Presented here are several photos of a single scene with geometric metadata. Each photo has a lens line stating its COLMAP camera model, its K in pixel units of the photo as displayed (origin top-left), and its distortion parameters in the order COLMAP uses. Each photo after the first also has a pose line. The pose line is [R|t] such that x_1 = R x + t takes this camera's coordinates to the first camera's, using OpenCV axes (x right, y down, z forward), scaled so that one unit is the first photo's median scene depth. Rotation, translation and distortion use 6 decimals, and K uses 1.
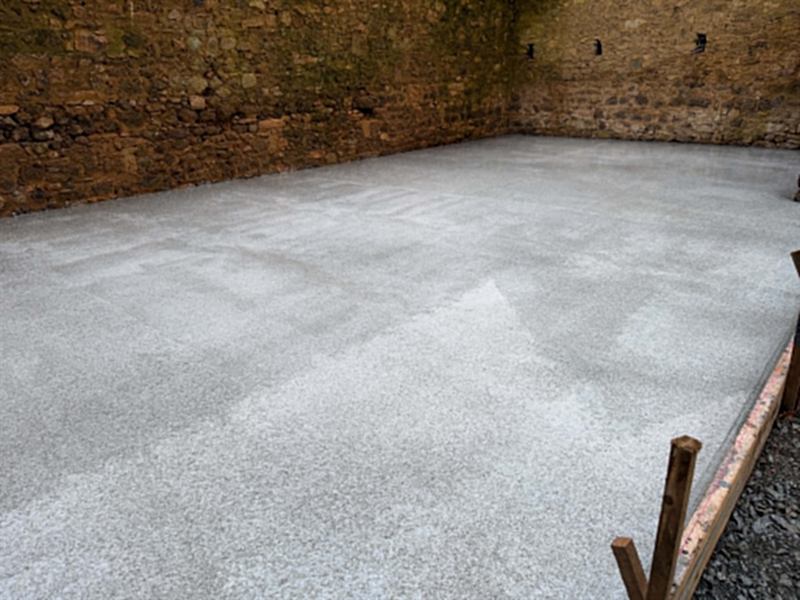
lens RADIAL K [[551.2, 0, 400.0], [0, 551.2, 300.0], [0, 0, 1]] dist [0.052015, -0.063097]
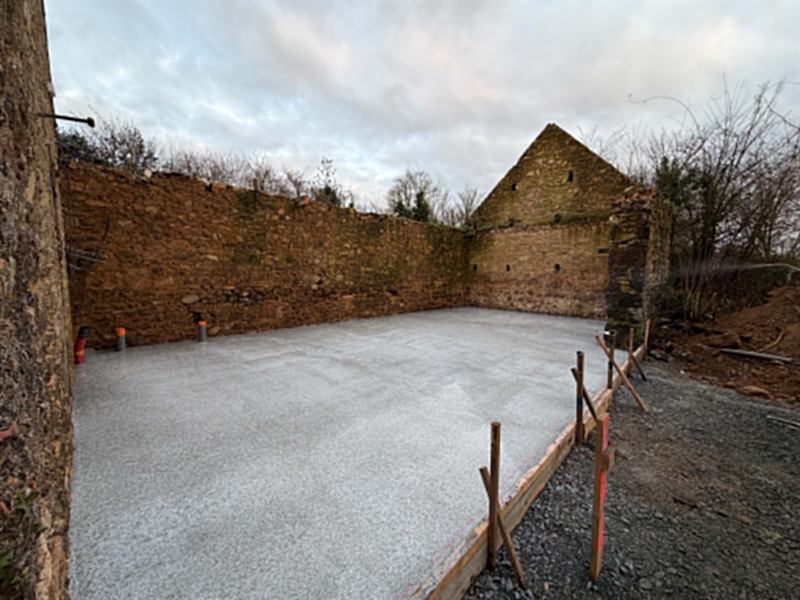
lens RADIAL K [[324.6, 0, 400.0], [0, 324.6, 300.0], [0, 0, 1]] dist [-0.001589, -0.000012]
pose [[0.998609, 0.043438, -0.029891, -0.000361], [-0.050101, 0.958378, -0.281074, 0.022219], [0.016438, 0.282180, 0.959221, -0.160255]]
